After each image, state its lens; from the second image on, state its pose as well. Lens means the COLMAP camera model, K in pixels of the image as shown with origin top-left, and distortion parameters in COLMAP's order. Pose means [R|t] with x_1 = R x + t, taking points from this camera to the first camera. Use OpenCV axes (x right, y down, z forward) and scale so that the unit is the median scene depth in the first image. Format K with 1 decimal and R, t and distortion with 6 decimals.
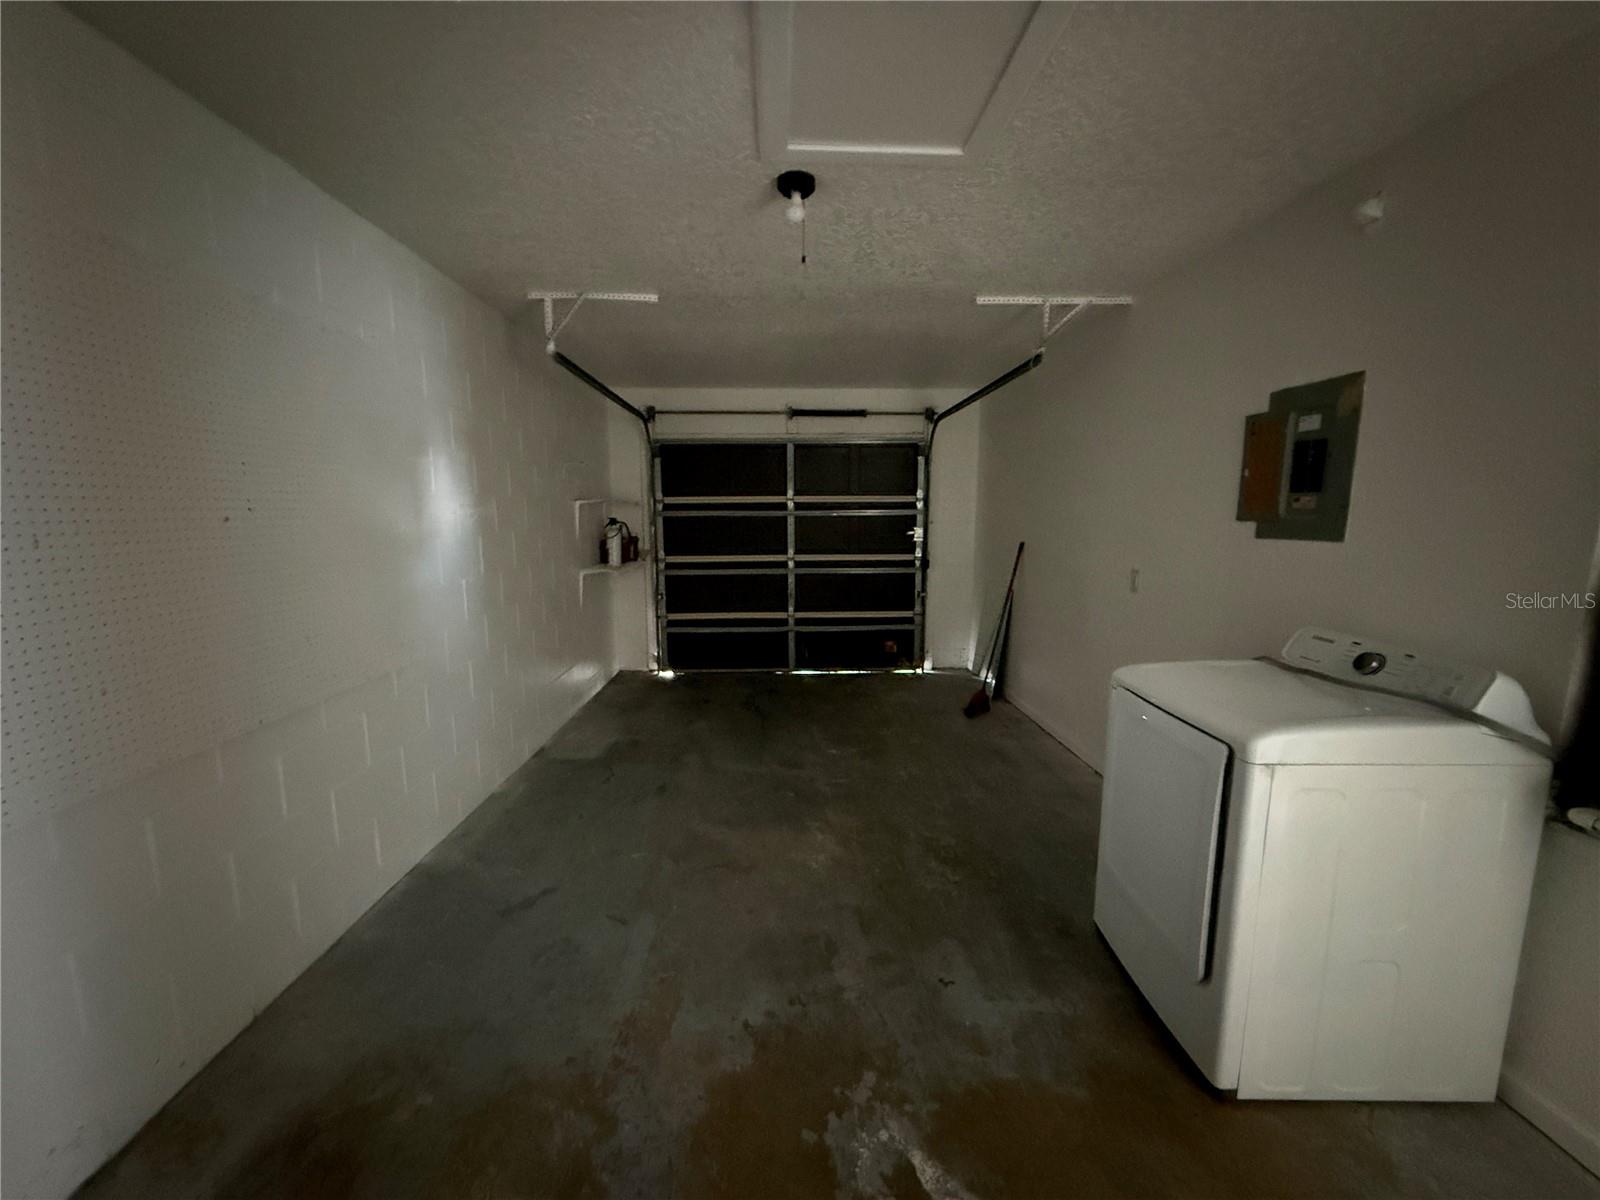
lens RADIAL K [[635.6, 0, 798.2], [0, 635.6, 602.2], [0, 0, 1]] dist [0.001664, -0.000067]
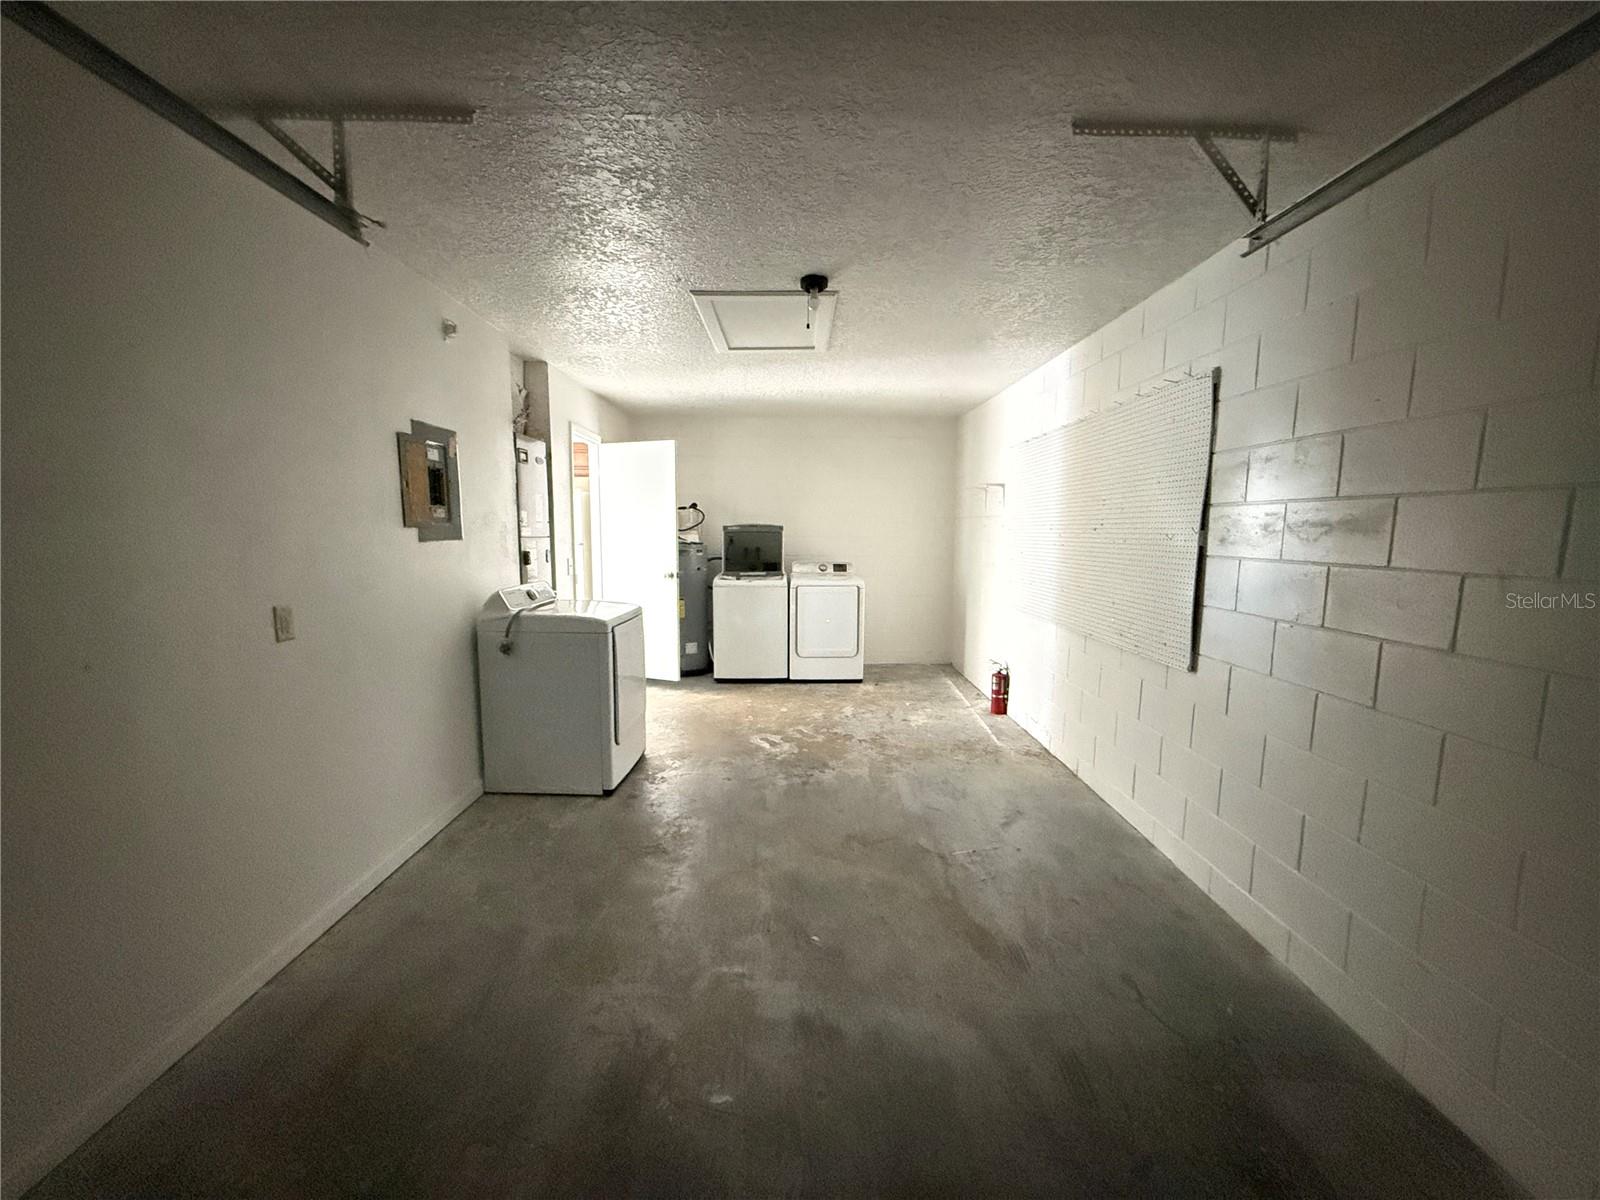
lens RADIAL K [[635.6, 0, 797.6], [0, 635.6, 601.9], [0, 0, 1]] dist [0.001664, -0.000067]
pose [[-0.999522, -0.010577, 0.029046, -0.015510], [-0.002491, 0.964144, 0.265367, -0.345677], [-0.030811, 0.265167, -0.963710, 2.402122]]
